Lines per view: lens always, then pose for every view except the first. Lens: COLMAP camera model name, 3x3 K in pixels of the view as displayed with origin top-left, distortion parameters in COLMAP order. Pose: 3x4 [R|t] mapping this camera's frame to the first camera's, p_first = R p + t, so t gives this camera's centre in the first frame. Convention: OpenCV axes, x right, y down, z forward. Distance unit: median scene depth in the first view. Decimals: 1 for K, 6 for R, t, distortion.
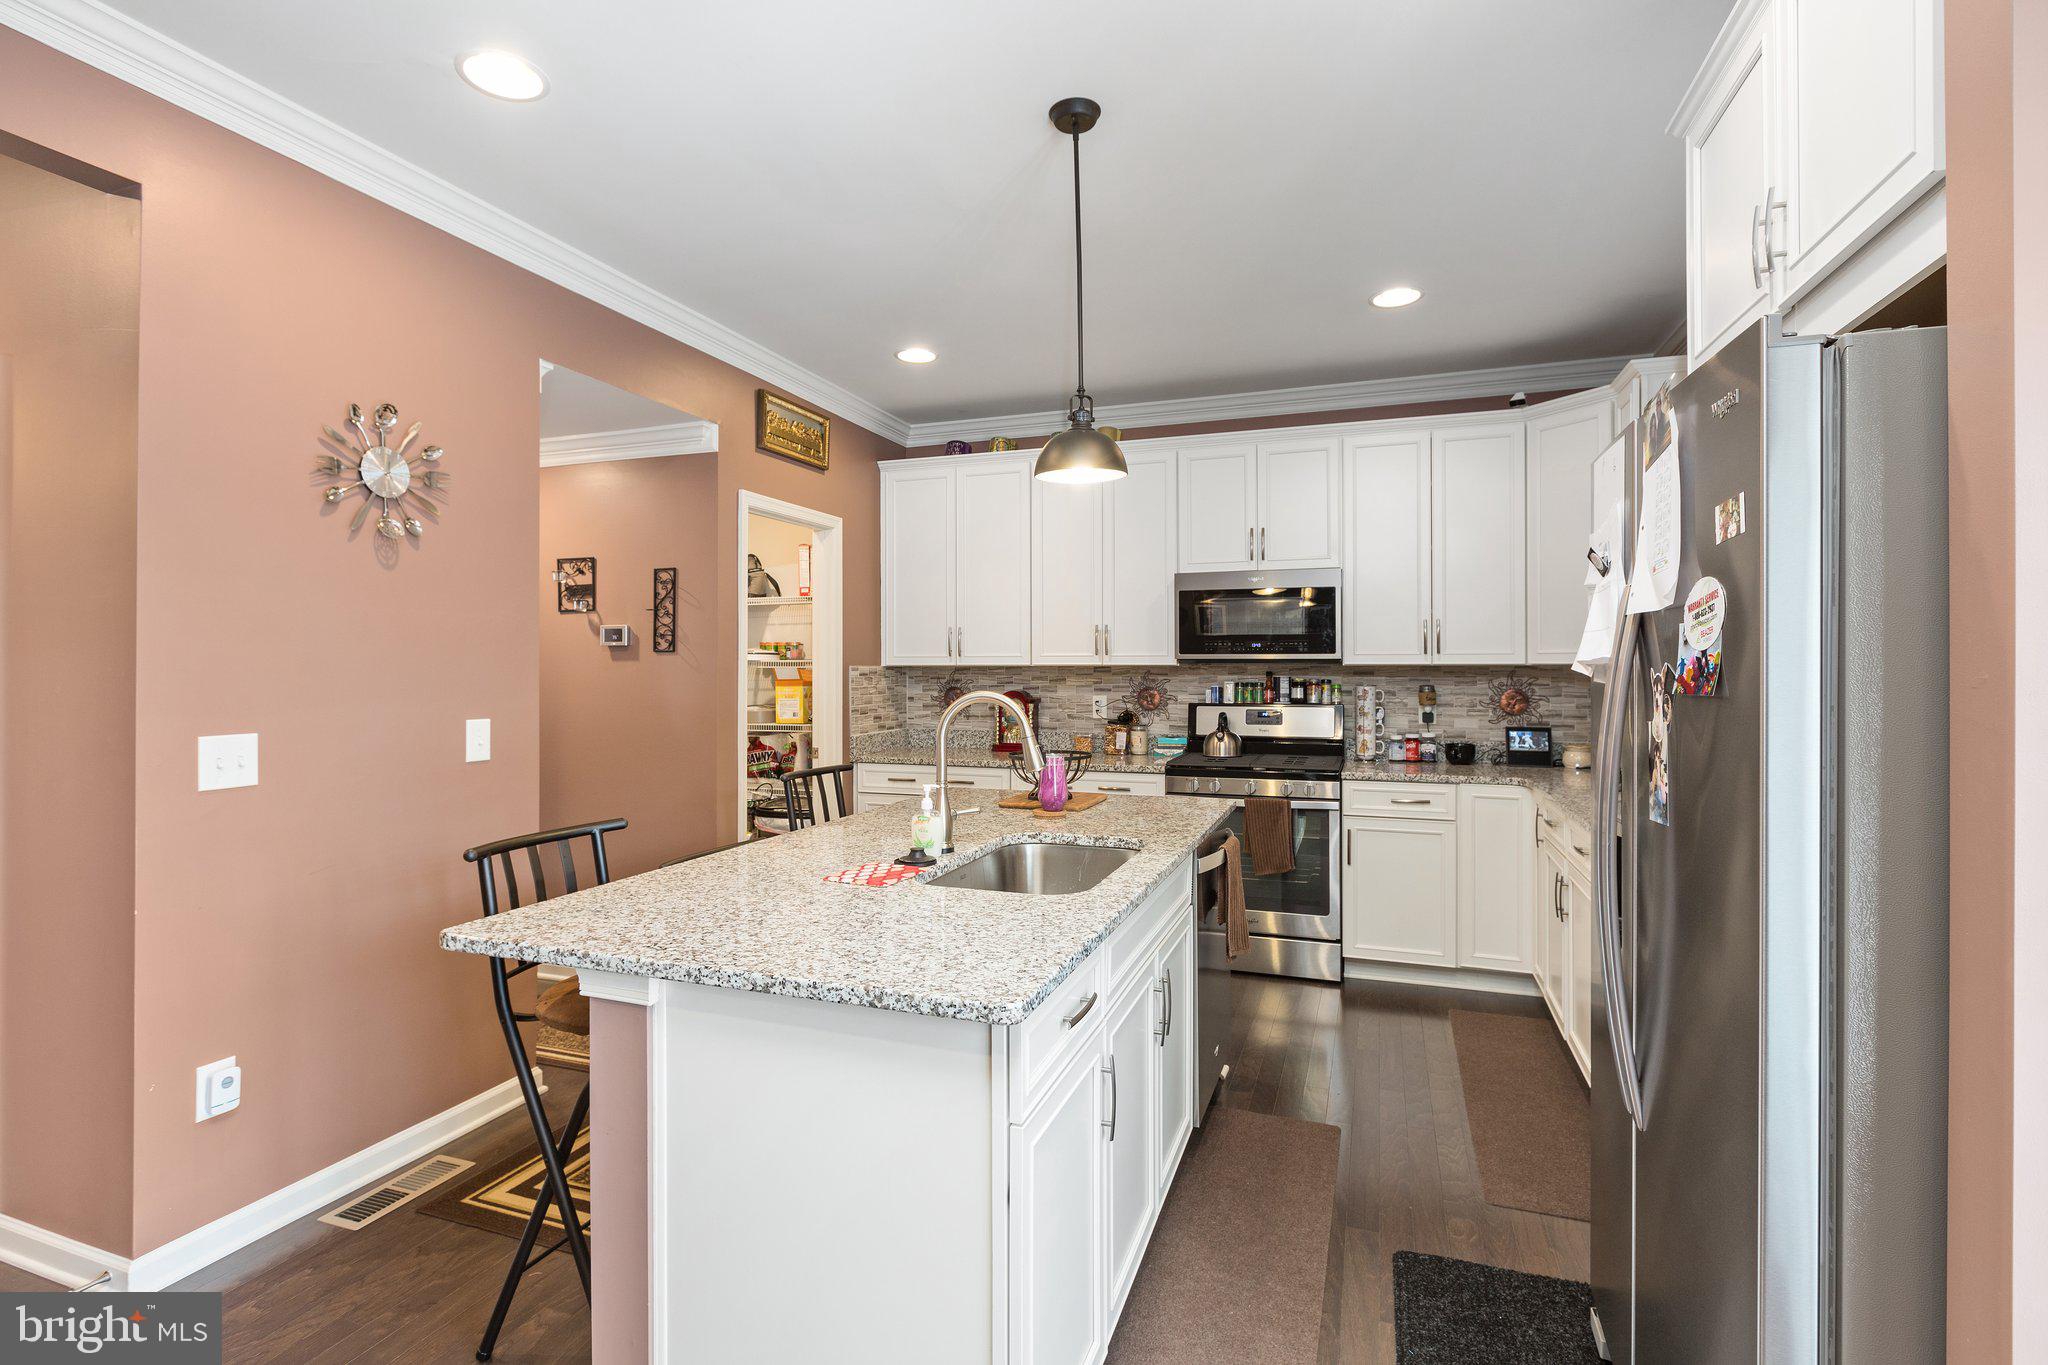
lens RADIAL K [[974.0, 0, 1029.0], [0, 974.0, 670.4], [0, 0, 1]] dist [-0.004092, 0.000057]
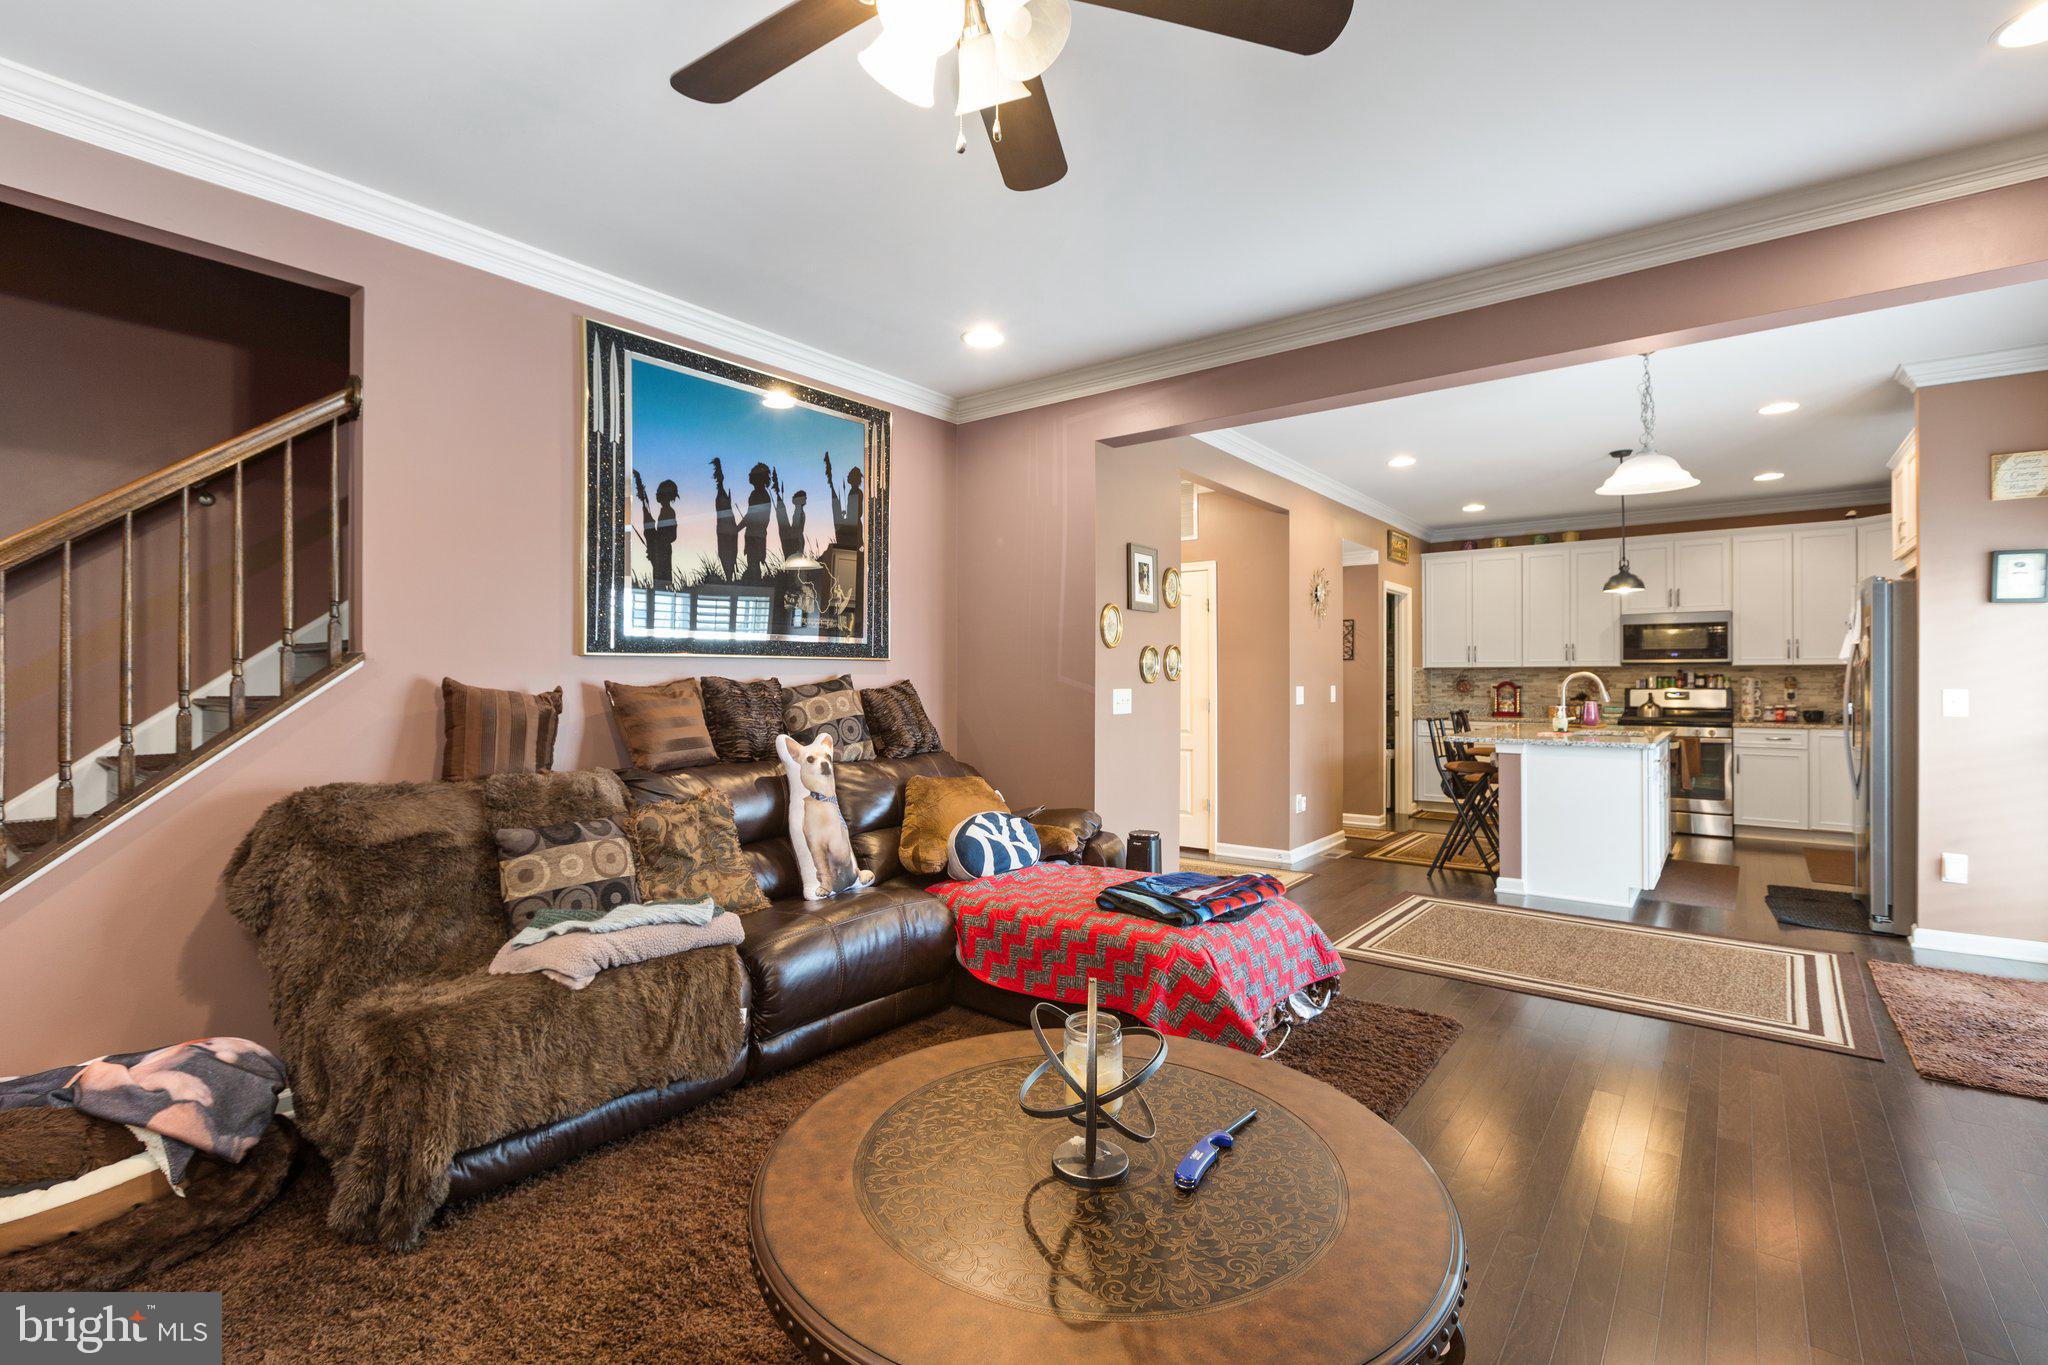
lens RADIAL K [[926.5, 0, 1017.2], [0, 926.5, 675.6], [0, 0, 1]] dist [0.002231, 0.000221]
pose [[0.949312, -0.000793, -0.314335, -0.367777], [-0.000900, 0.999986, -0.005242, 0.022625], [0.314335, 0.005259, 0.949298, -0.973783]]
